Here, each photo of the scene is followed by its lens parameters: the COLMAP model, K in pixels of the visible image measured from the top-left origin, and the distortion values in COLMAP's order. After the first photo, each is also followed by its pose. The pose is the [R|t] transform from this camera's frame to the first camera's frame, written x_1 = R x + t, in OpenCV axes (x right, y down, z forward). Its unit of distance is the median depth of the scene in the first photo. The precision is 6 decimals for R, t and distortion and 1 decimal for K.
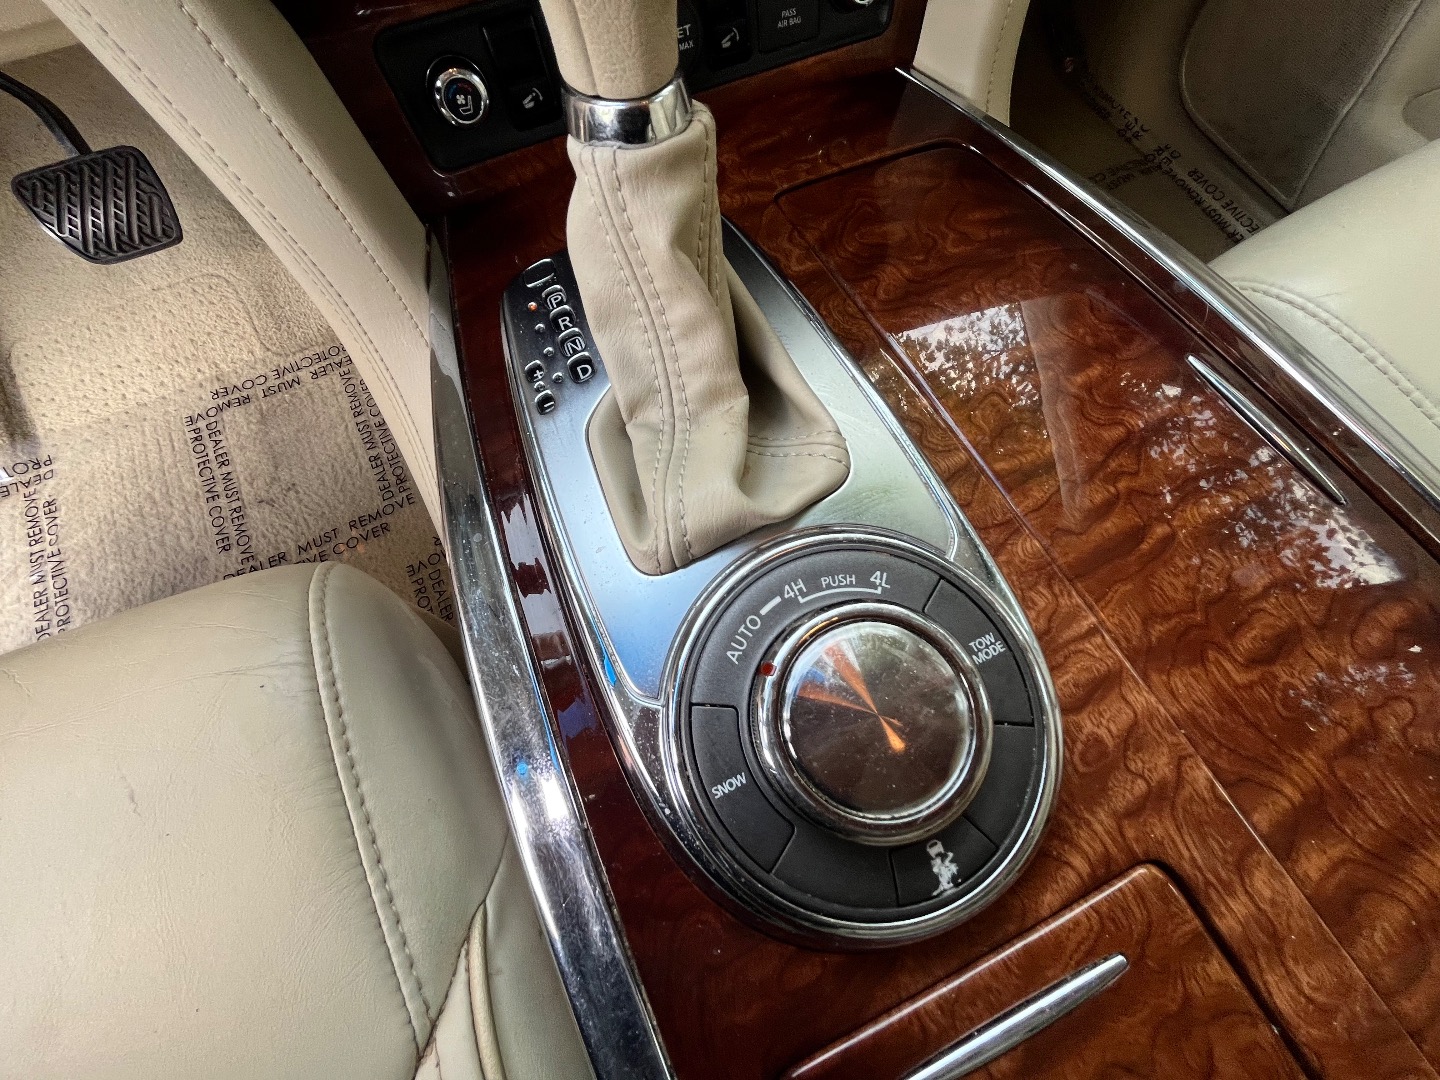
lens RADIAL K [[583.8, 0, 717.1], [0, 583.8, 539.9], [0, 0, 1]] dist [-0.002484, 0.000258]
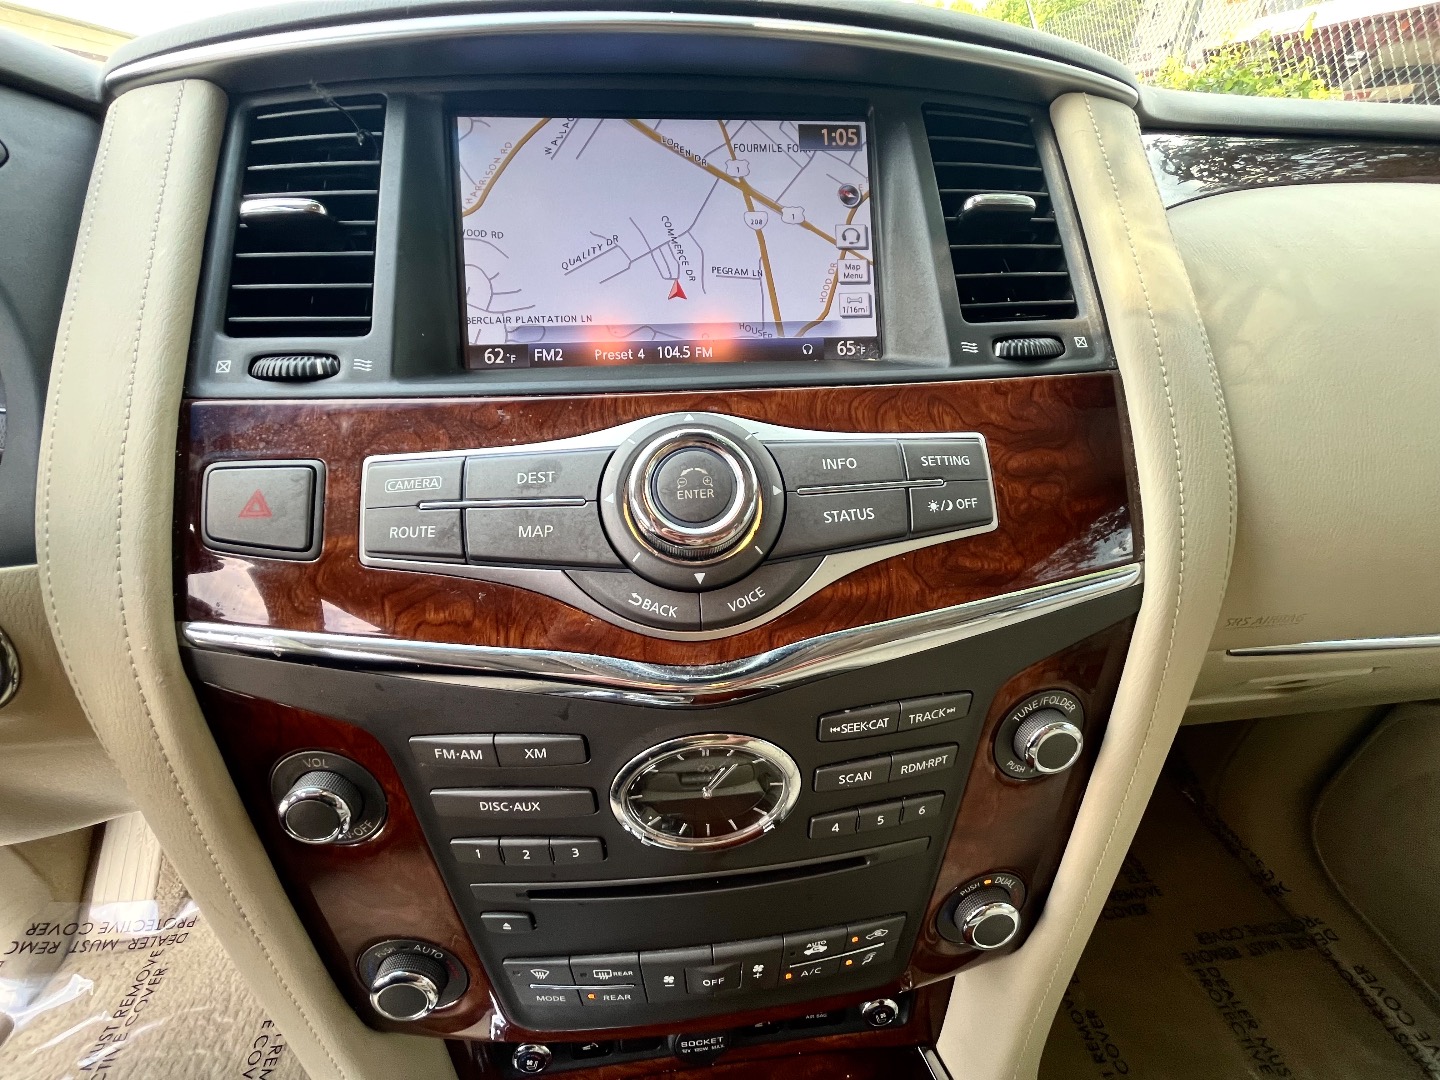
lens RADIAL K [[583.8, 0, 717.1], [0, 583.8, 539.9], [0, 0, 1]] dist [-0.002484, 0.000258]
pose [[0.941975, 0.173931, -0.287109, 0.105856], [-0.313548, 0.761335, -0.567501, -0.892779], [0.119880, 0.624594, 0.771694, -0.585292]]
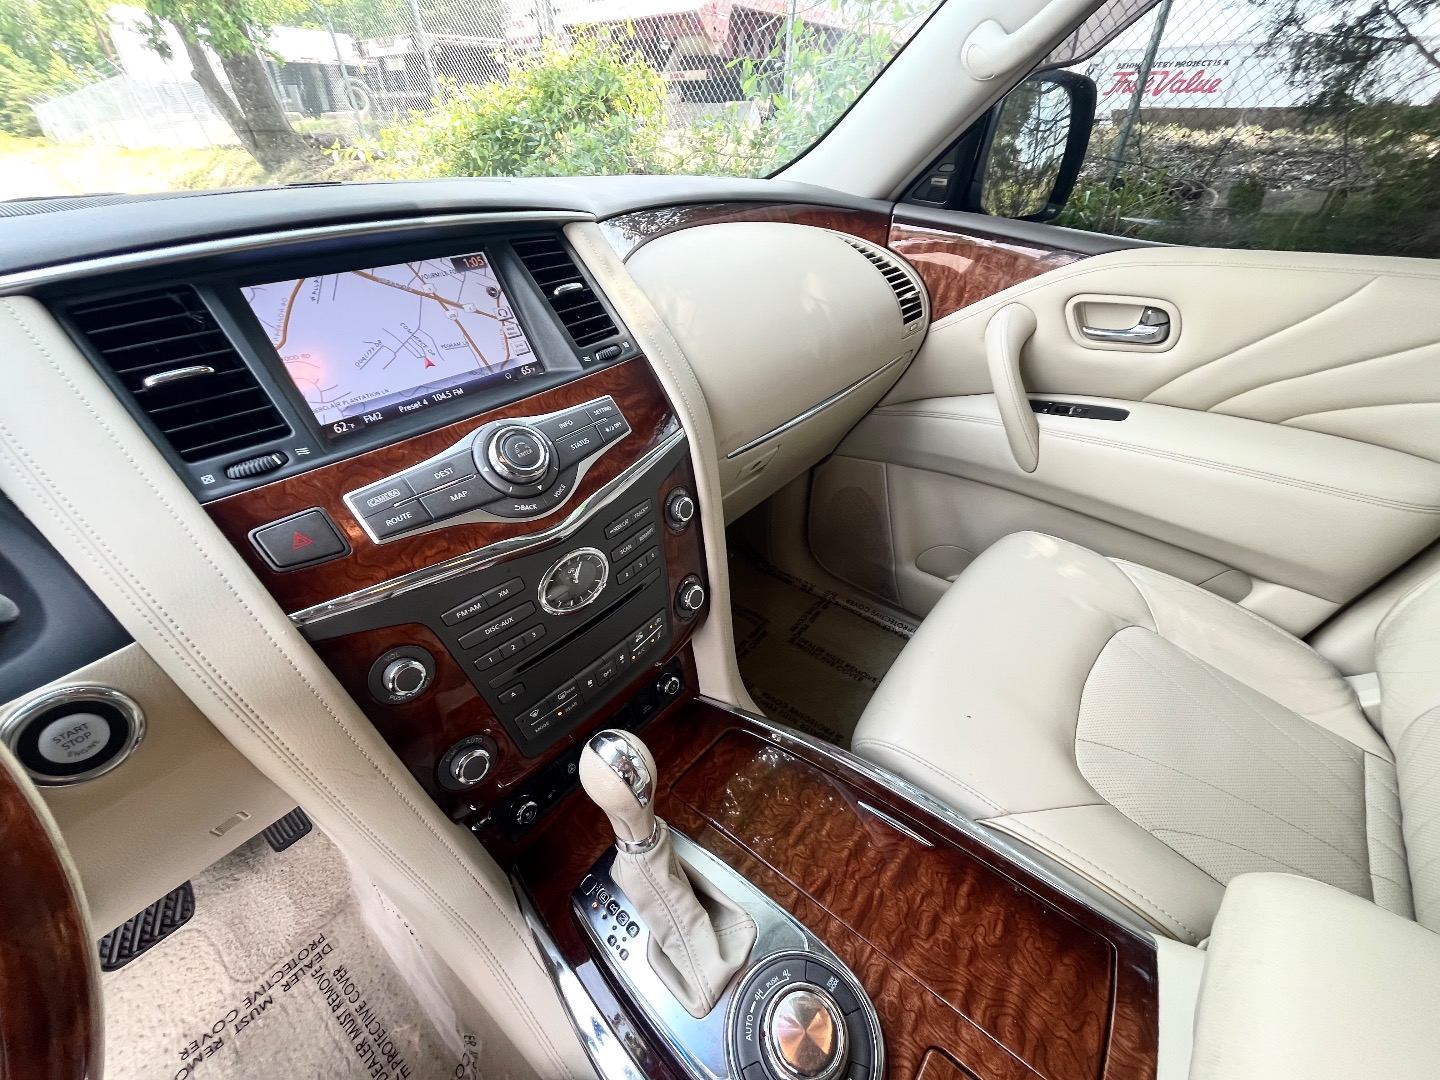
lens RADIAL K [[583.8, 0, 717.1], [0, 583.8, 539.9], [0, 0, 1]] dist [-0.002484, 0.000258]
pose [[0.909584, -0.245522, 0.335226, -0.235109], [0.392417, 0.772835, -0.498734, -0.148418], [-0.136624, 0.585189, 0.799305, -1.283359]]
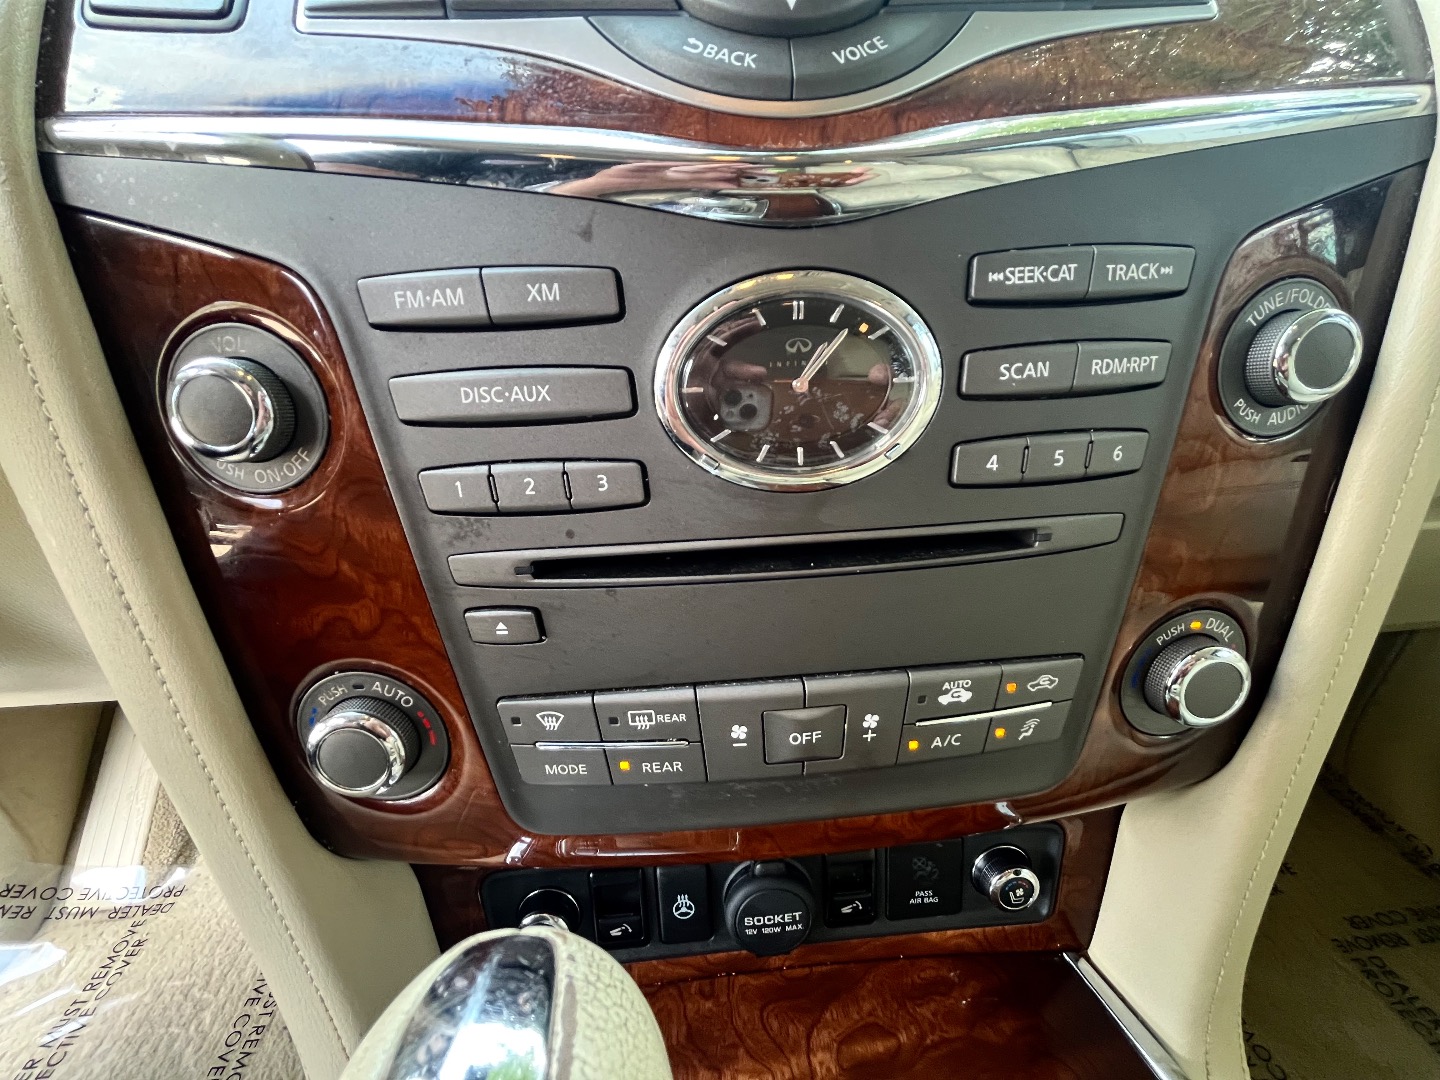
lens RADIAL K [[583.8, 0, 717.1], [0, 583.8, 539.9], [0, 0, 1]] dist [-0.002484, 0.000258]
pose [[0.930588, 0.139583, -0.338412, 0.054092], [-0.328960, 0.724429, -0.605795, -0.644061], [0.160597, 0.675070, 0.720062, -0.074963]]
